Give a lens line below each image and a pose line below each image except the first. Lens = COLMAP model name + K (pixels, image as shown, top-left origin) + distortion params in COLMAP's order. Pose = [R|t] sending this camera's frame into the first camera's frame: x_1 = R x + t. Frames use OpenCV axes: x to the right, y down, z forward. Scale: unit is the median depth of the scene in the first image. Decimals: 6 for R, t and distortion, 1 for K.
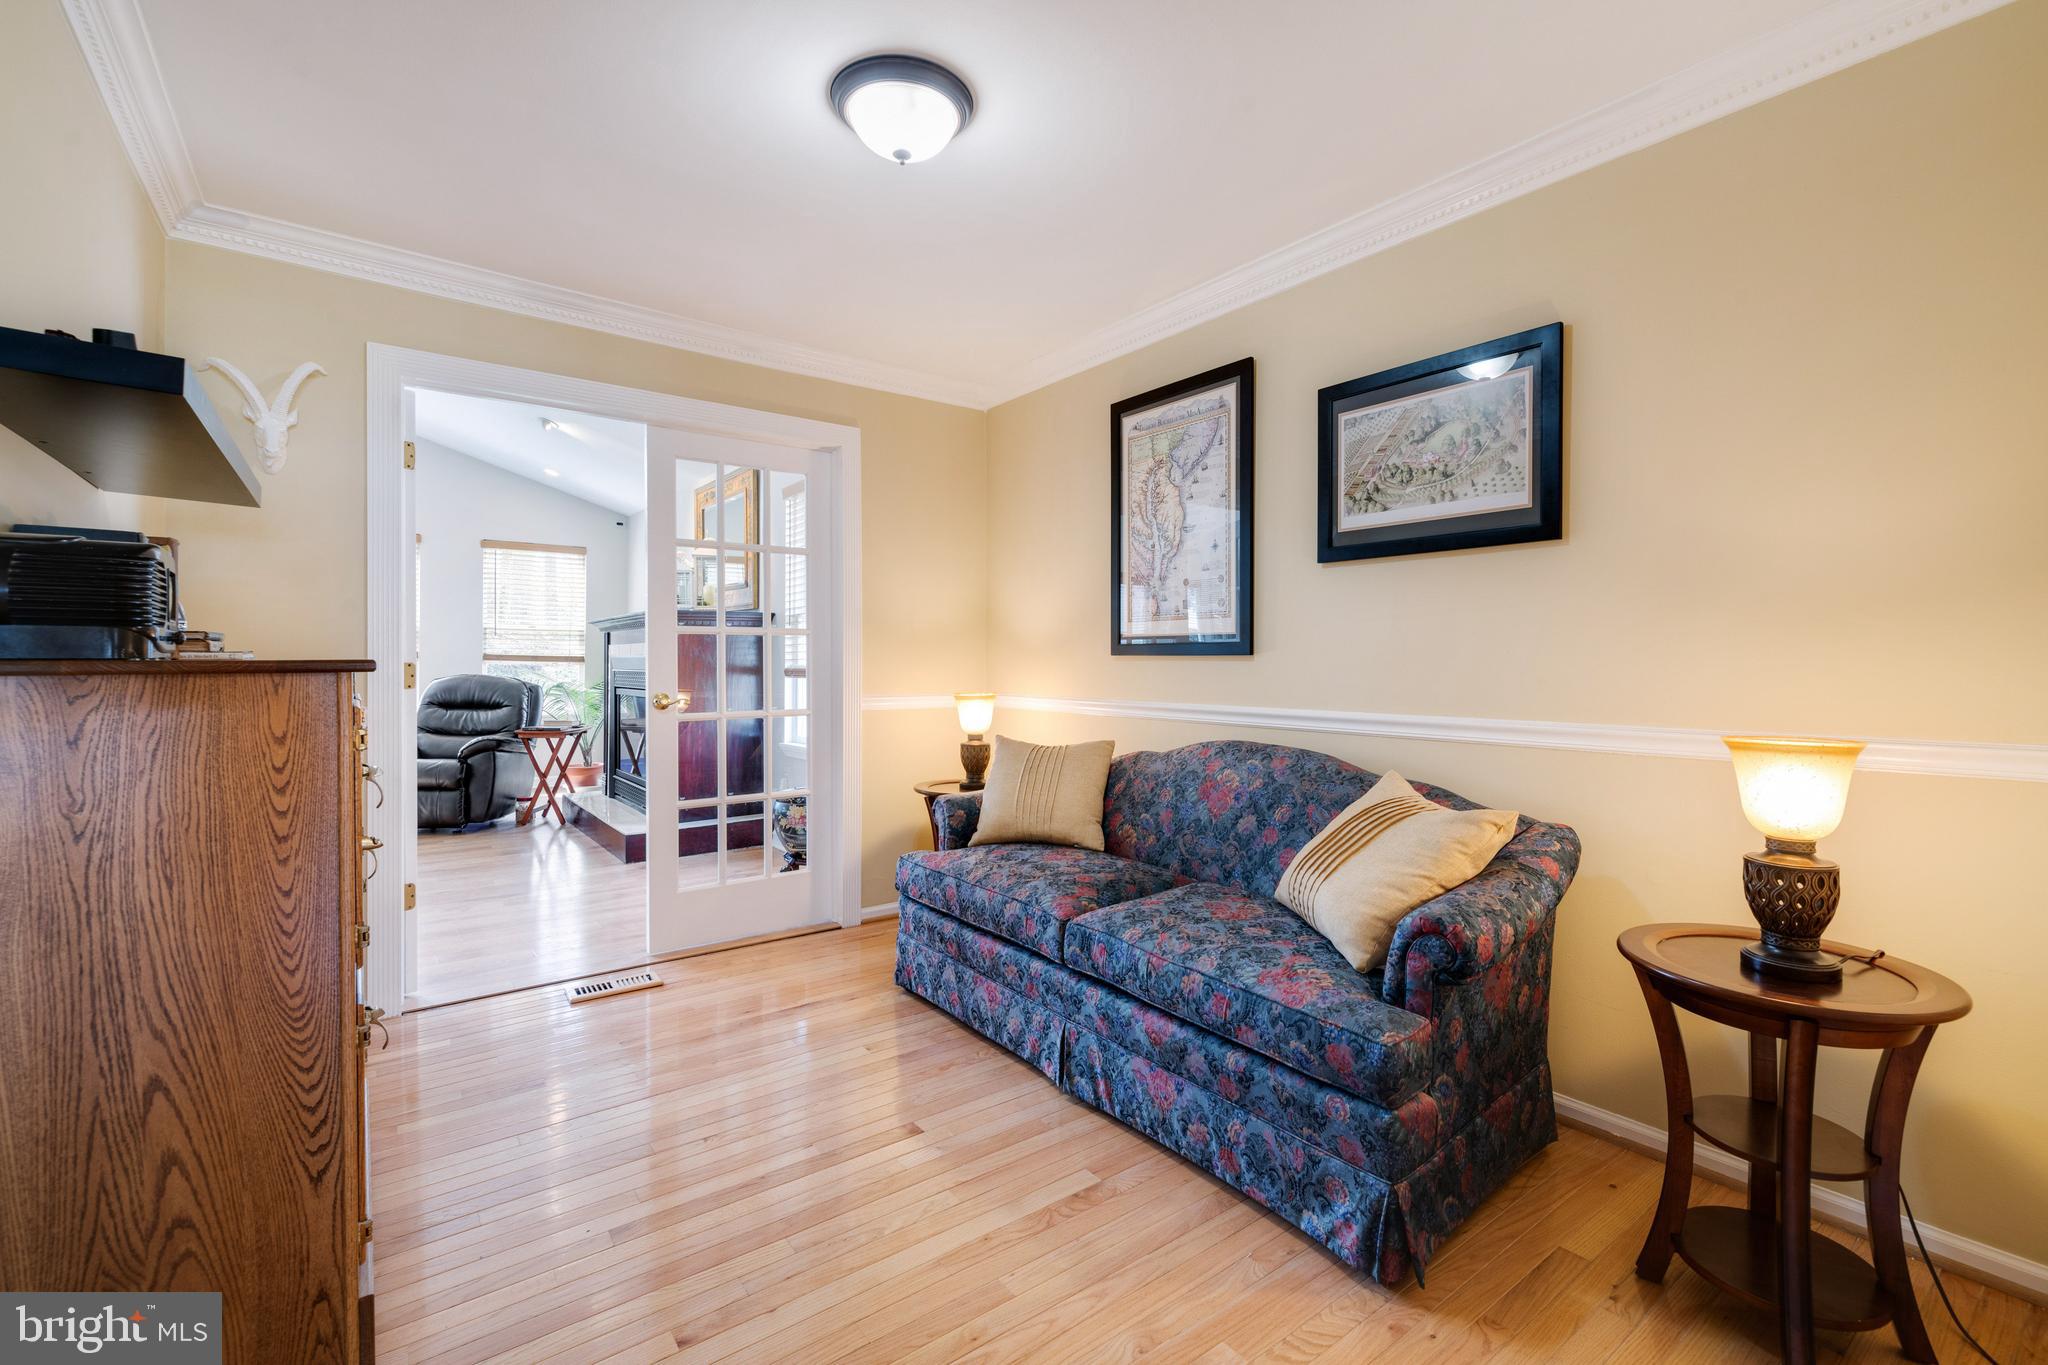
lens RADIAL K [[891.9, 0, 1032.3], [0, 891.9, 684.9], [0, 0, 1]] dist [-0.002994, -0.001635]
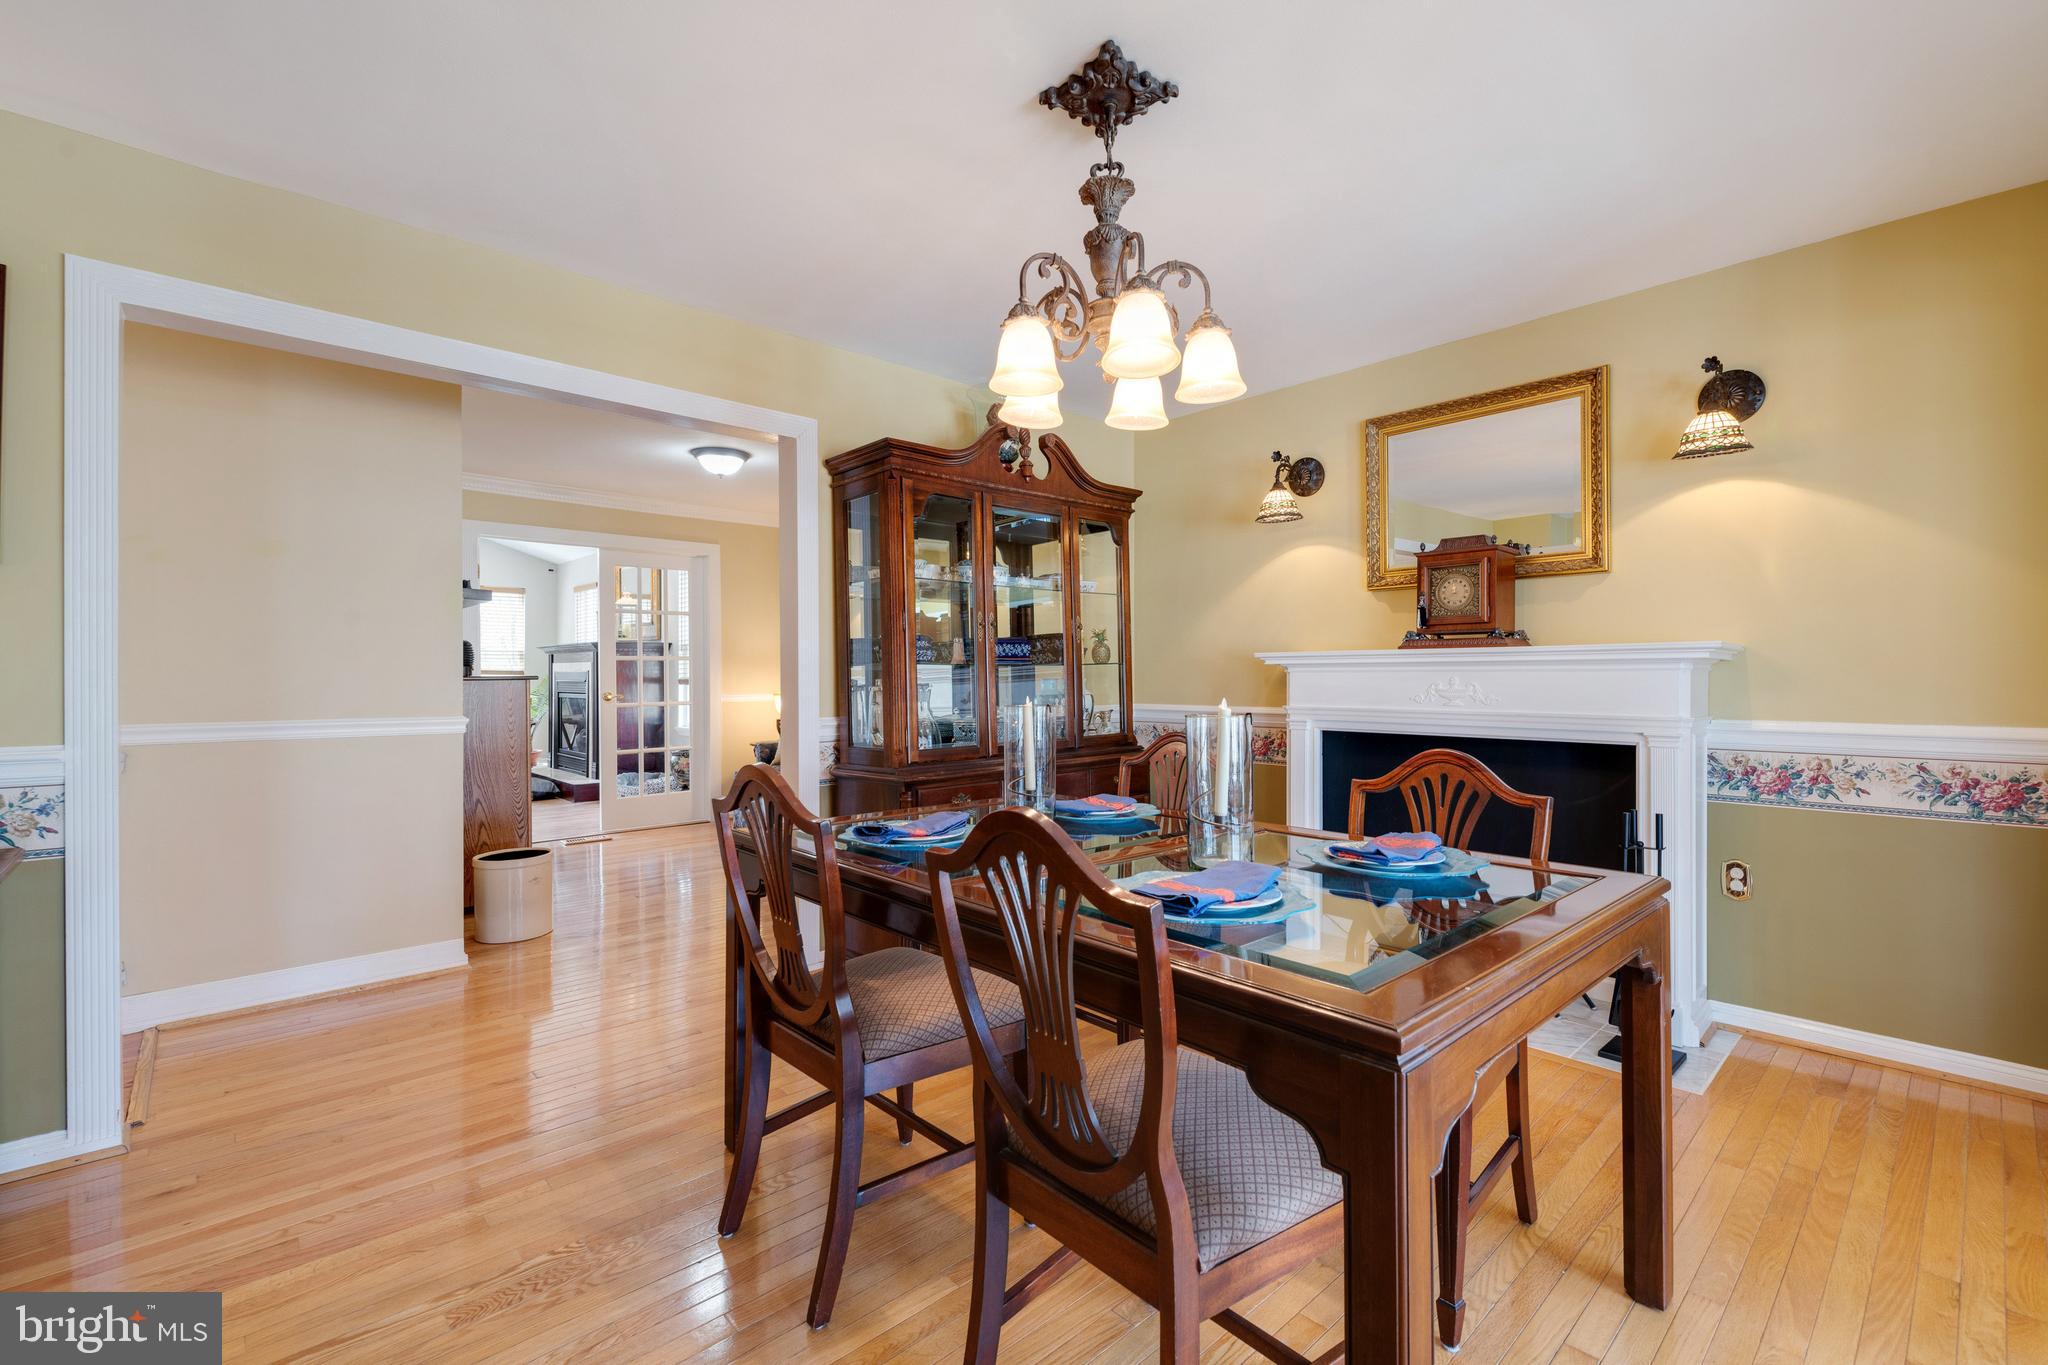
lens RADIAL K [[891.9, 0, 1023.4], [0, 891.9, 682.0], [0, 0, 1]] dist [-0.002994, -0.001635]
pose [[0.996076, -0.006424, 0.088266, 0.245339], [0.007714, 0.999868, -0.014282, 0.018076], [-0.088163, 0.014907, 0.995995, -0.801812]]
